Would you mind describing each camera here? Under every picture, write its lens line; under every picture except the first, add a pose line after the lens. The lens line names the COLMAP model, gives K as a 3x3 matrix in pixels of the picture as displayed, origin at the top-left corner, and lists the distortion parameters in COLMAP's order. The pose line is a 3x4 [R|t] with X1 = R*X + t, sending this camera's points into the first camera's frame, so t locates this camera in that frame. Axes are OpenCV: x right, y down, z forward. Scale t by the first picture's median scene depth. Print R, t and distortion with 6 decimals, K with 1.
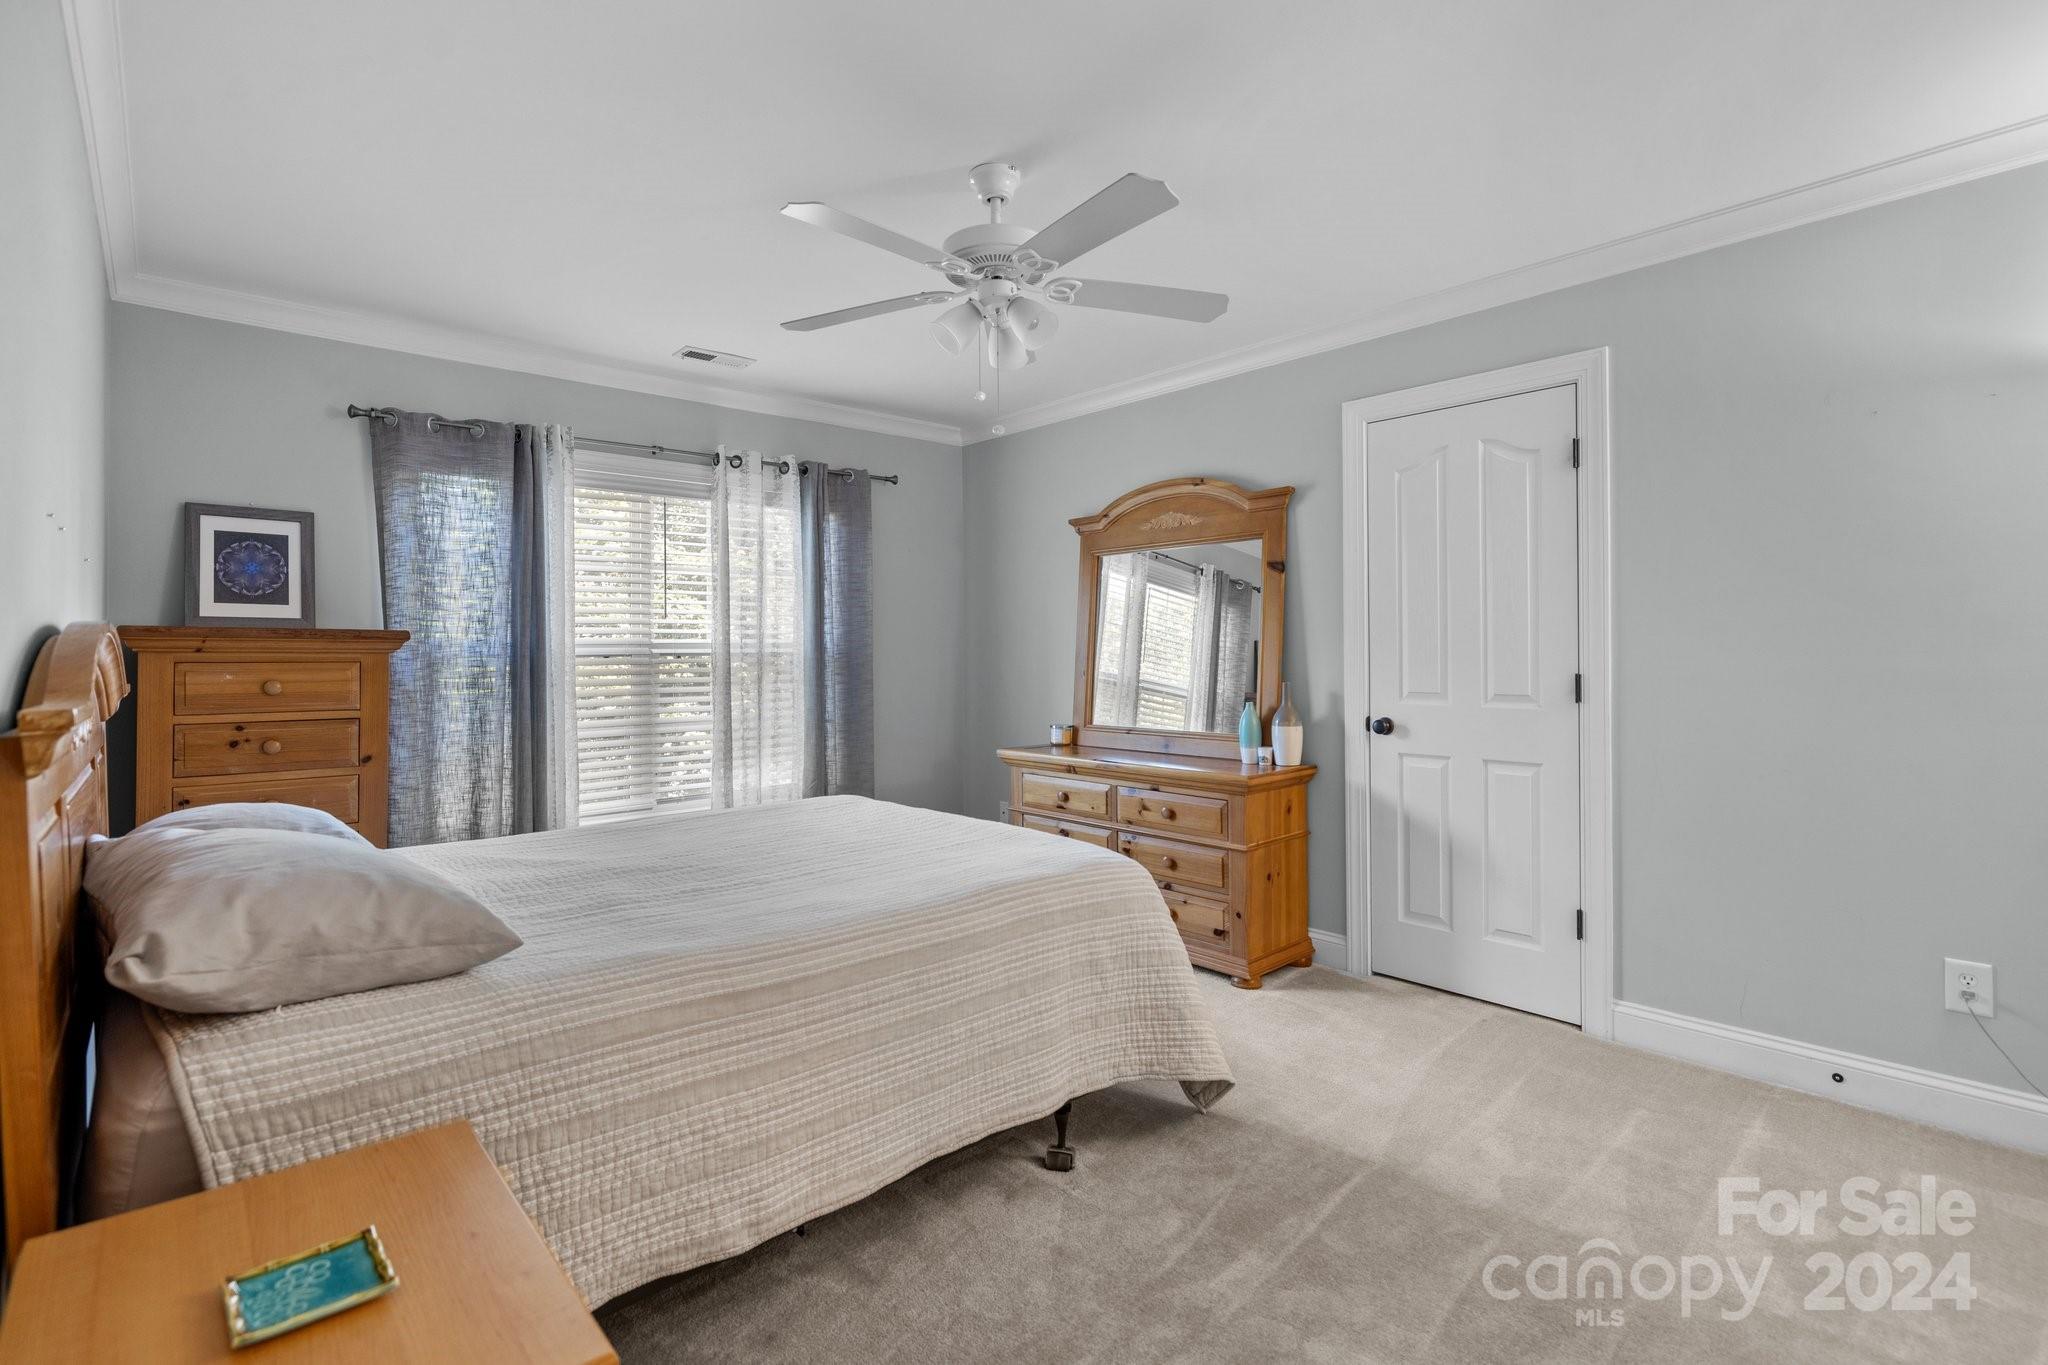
lens RADIAL K [[951.6, 0, 1052.3], [0, 951.6, 657.2], [0, 0, 1]] dist [-0.003317, 0.000045]
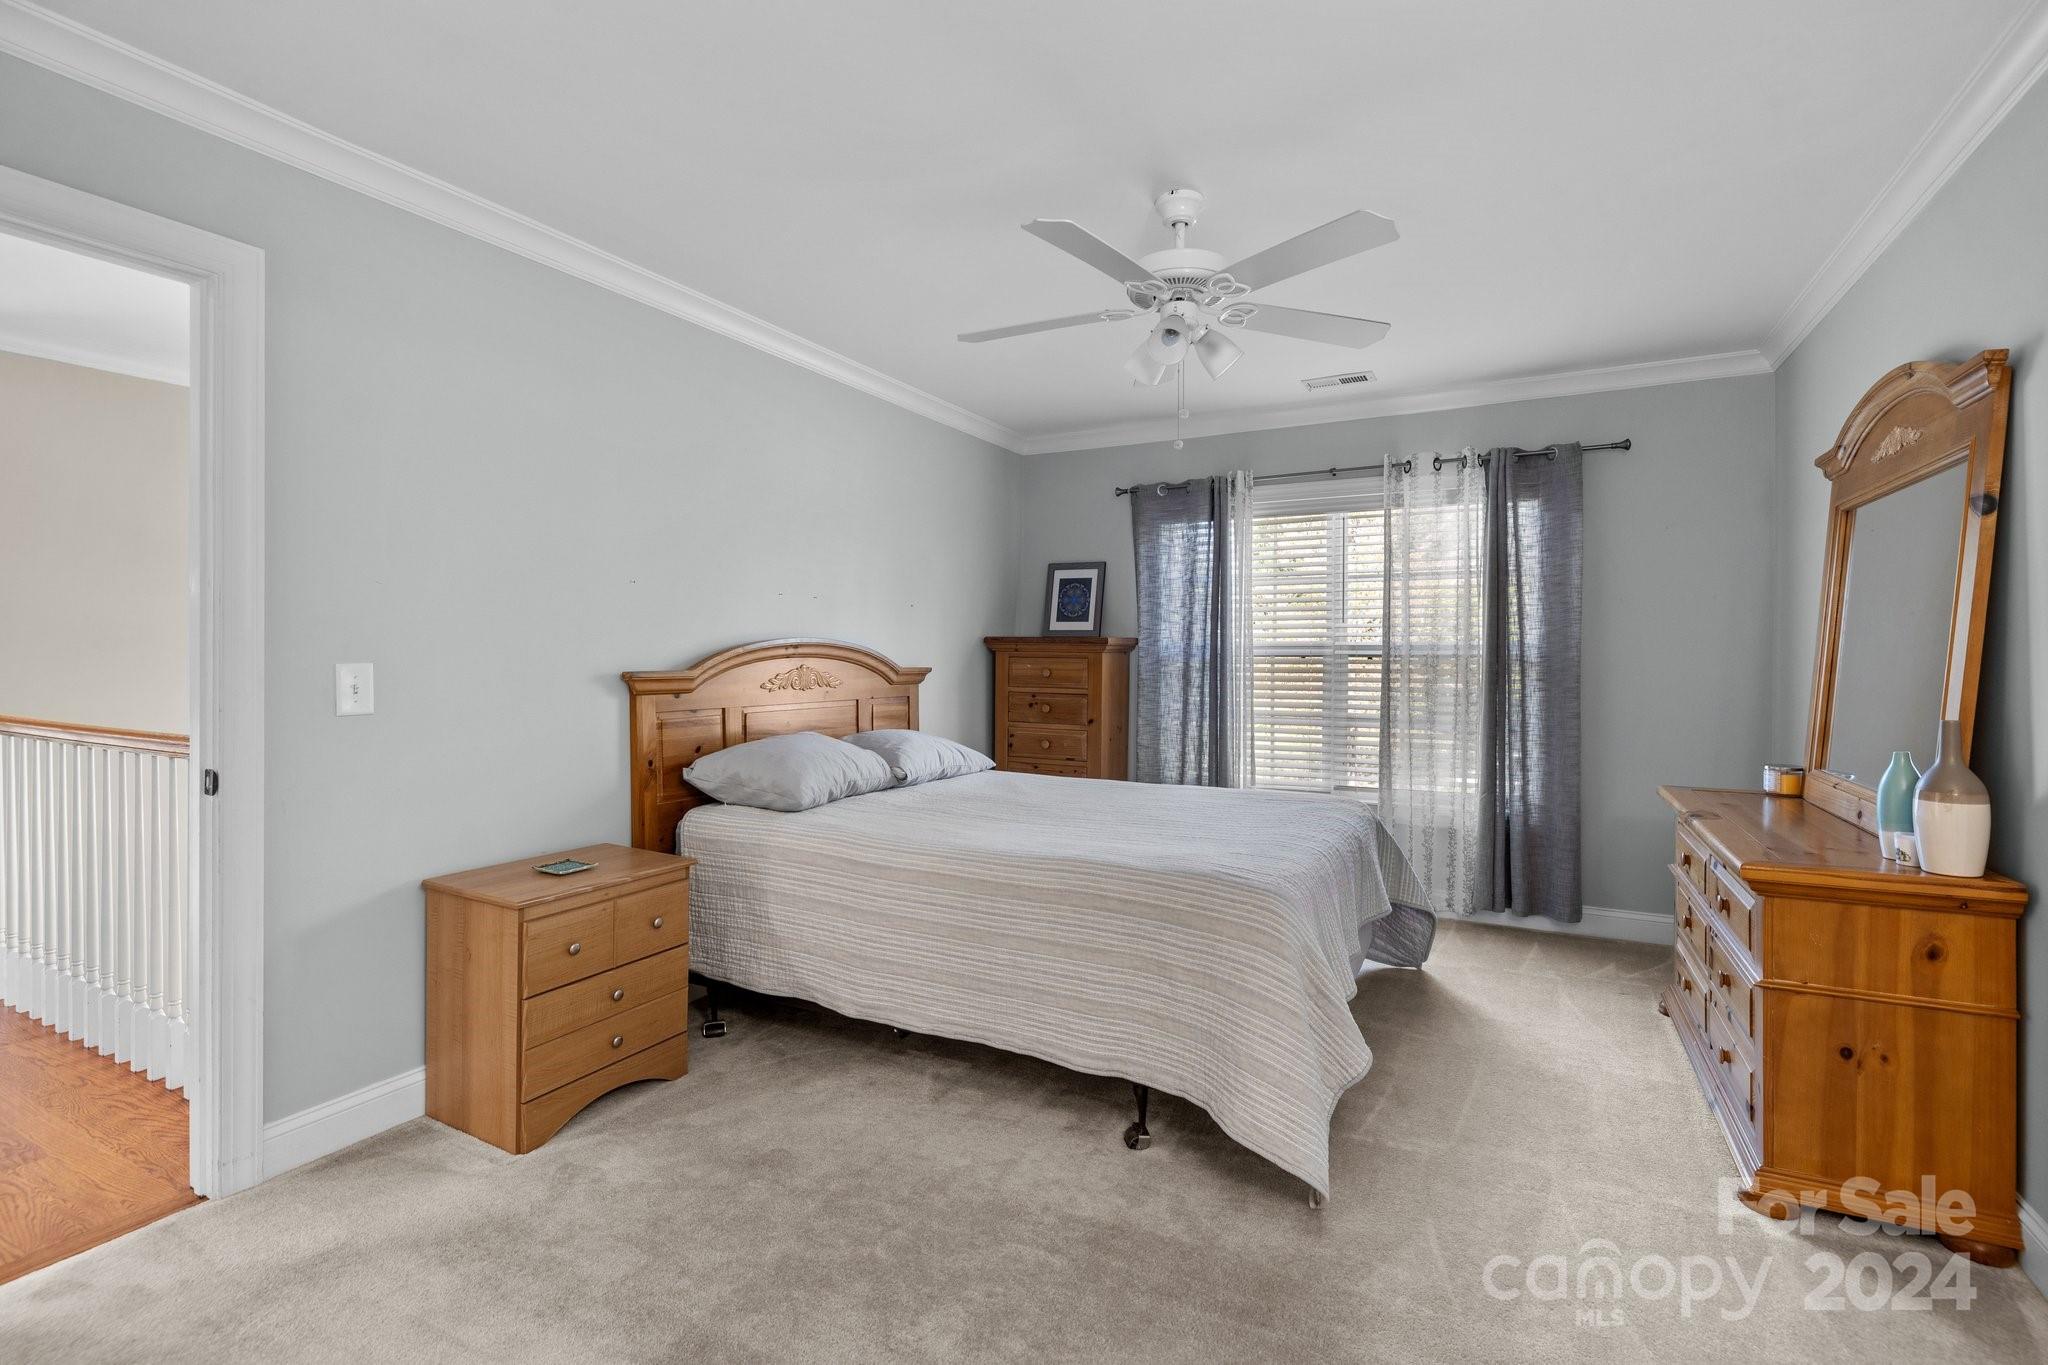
lens RADIAL K [[951.6, 0, 1015.8], [0, 951.6, 663.7], [0, 0, 1]] dist [-0.003317, 0.000045]
pose [[0.324037, 0.019727, -0.945839, 0.604084], [-0.010467, 0.999796, 0.017267, -0.010014], [0.945986, 0.004305, 0.324178, 0.333786]]
